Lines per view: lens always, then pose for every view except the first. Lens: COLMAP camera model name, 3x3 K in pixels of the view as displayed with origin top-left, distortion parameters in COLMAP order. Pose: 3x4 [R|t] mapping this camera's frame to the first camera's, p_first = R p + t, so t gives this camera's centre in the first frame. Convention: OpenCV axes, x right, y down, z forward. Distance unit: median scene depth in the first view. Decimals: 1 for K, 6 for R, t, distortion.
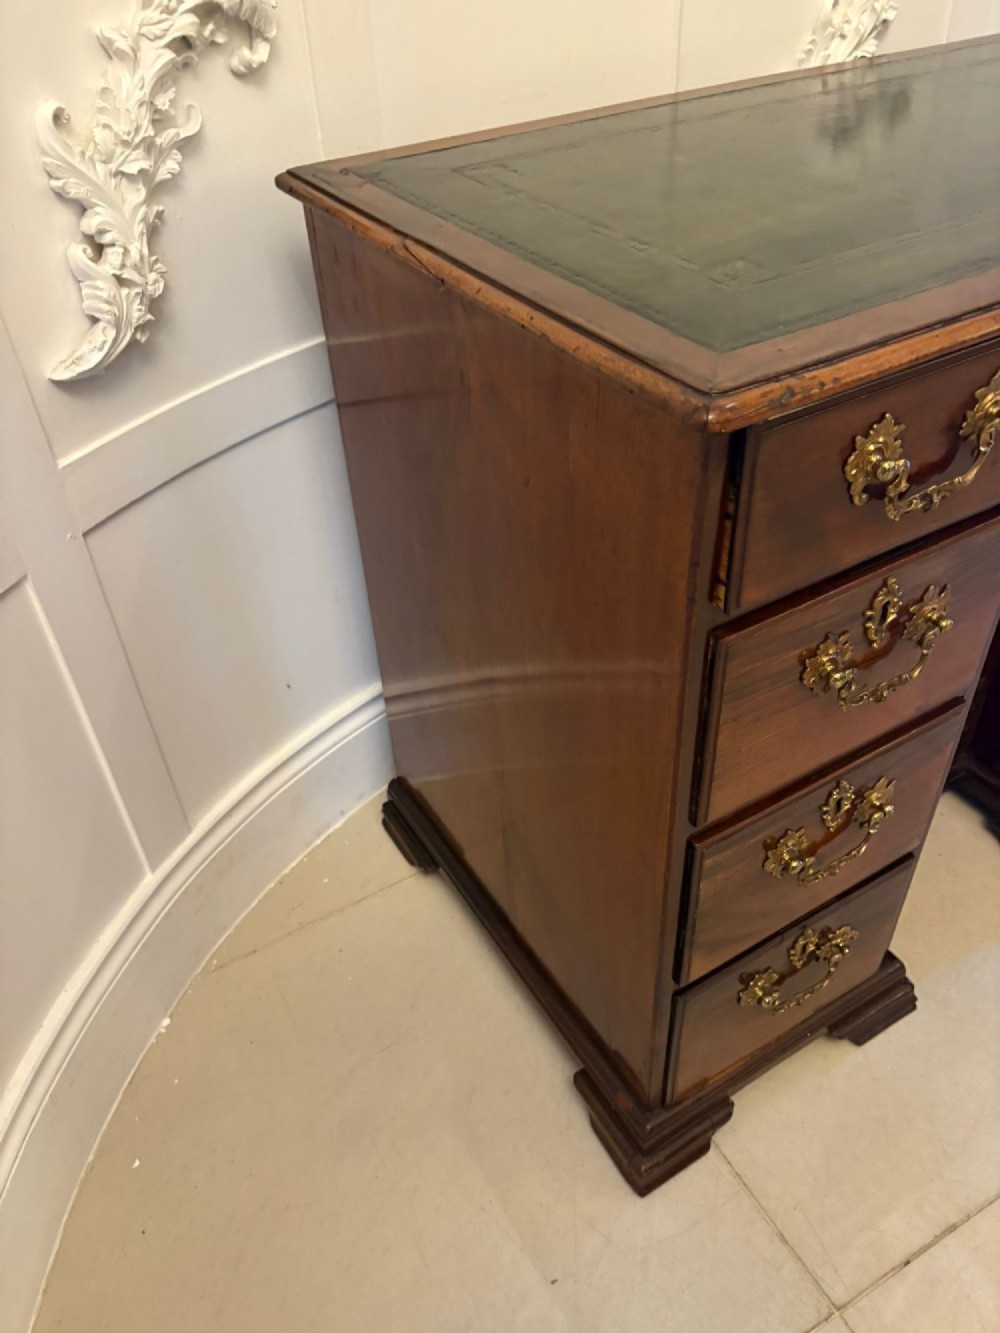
lens RADIAL K [[998.2, 0, 485.9], [0, 998.2, 679.9], [0, 0, 1]] dist [0.052889, -0.072912]
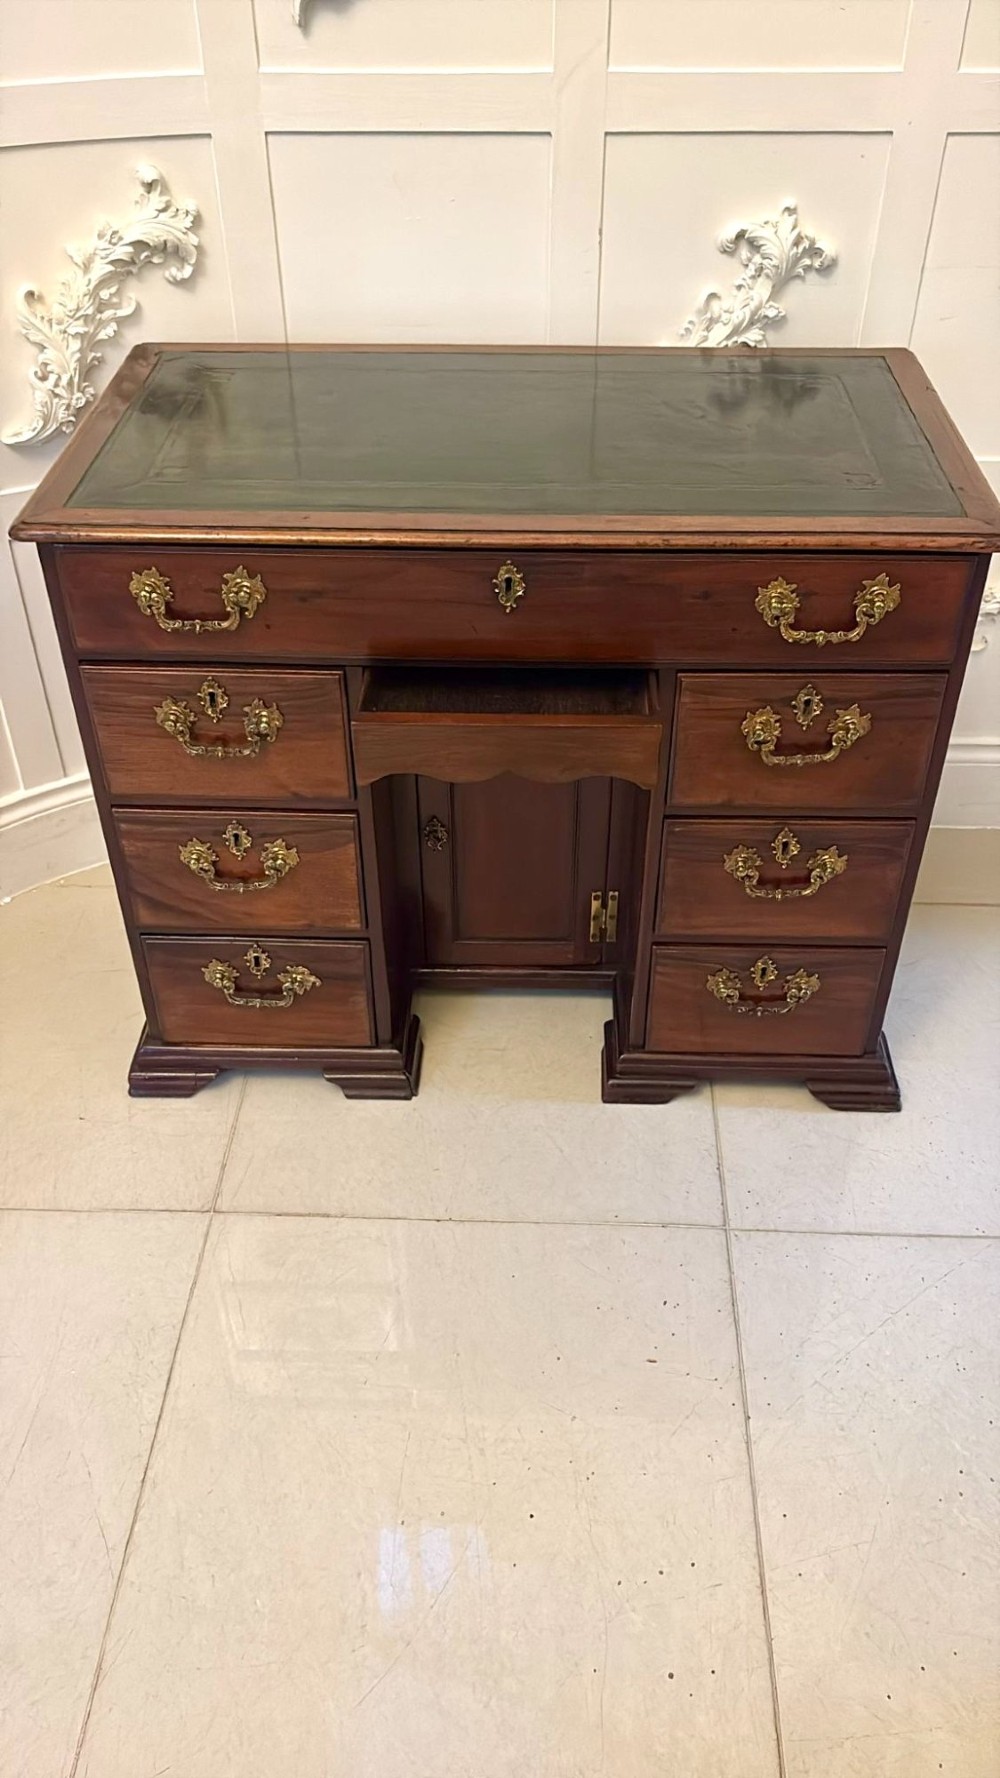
lens RADIAL K [[1375.8, 0, 505.1], [0, 1375.8, 898.7], [0, 0, 1]] dist [0.007933, -0.004519]
pose [[0.855905, 0.366712, -0.364622, 1.336595], [-0.365416, 0.927790, 0.075339, -0.076006], [0.365921, 0.068756, 0.928103, -0.715580]]
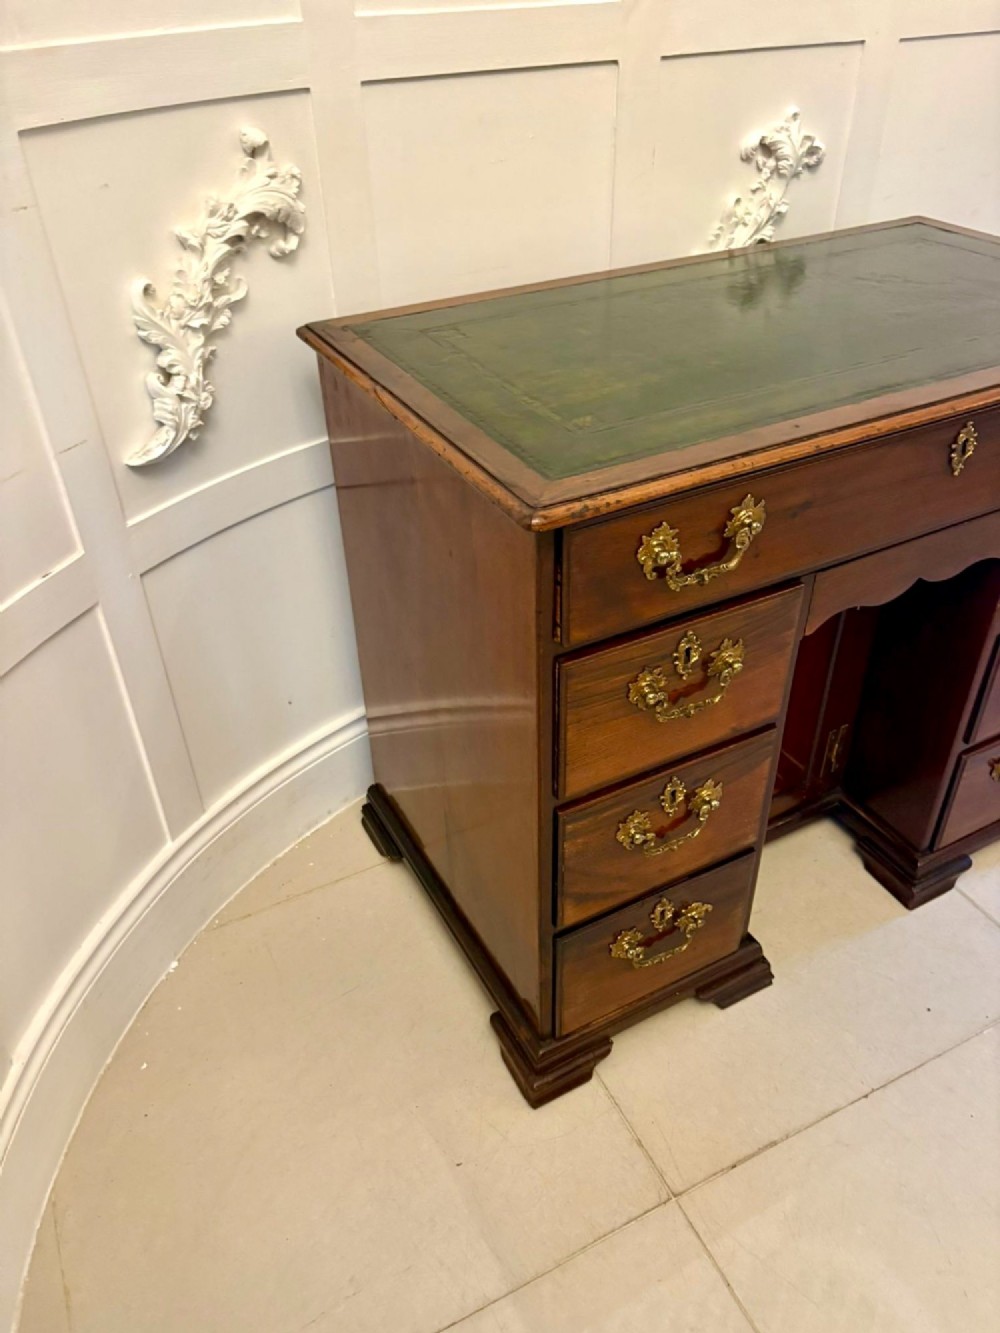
lens RADIAL K [[999.9, 0, 496.4], [0, 999.9, 671.7], [0, 0, 1]] dist [0.003278, 0.004915]
pose [[0.998582, 0.049423, -0.019805, 0.122434], [-0.050637, 0.996508, -0.066394, 0.055191], [0.016455, 0.067303, 0.997597, -0.360479]]
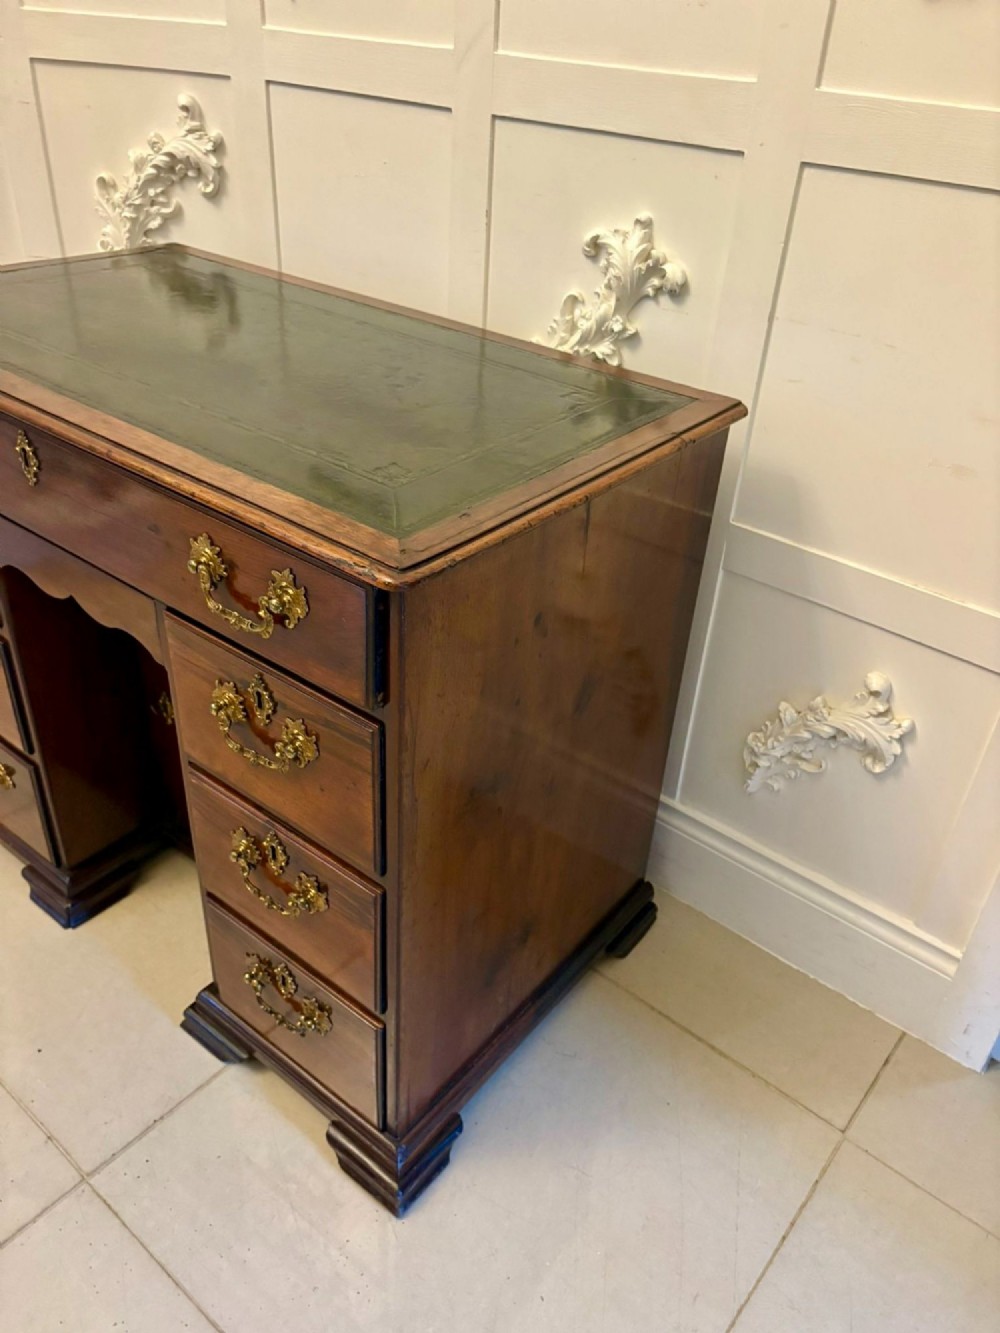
lens RADIAL K [[1018.4, 0, 523.3], [0, 1018.4, 667.8], [0, 0, 1]] dist [0.006946, 0.005217]
pose [[0.373100, 0.577187, -0.726396, 1.898733], [-0.657059, 0.717140, 0.232346, -0.824390], [0.655035, 0.390597, 0.646811, 0.526686]]
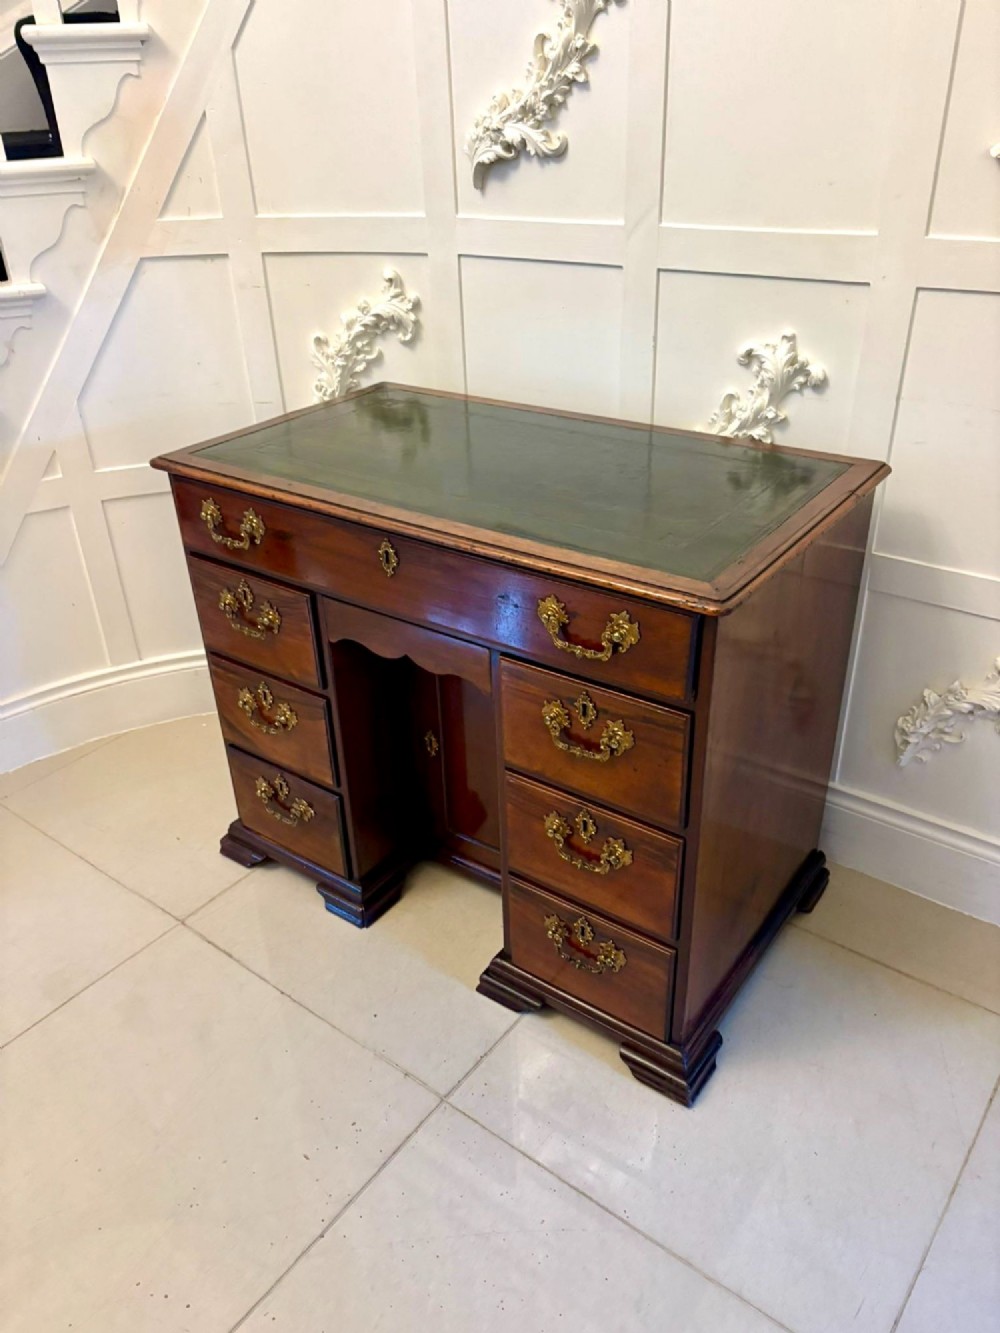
lens RADIAL K [[1020.0, 0, 501.2], [0, 1020.0, 672.8], [0, 0, 1]] dist [0.008278, 0.001459]
pose [[0.400850, 0.498005, -0.768967, 2.129725], [-0.576343, 0.789529, 0.210883, -0.647526], [0.712143, 0.358656, 0.603505, 0.005107]]
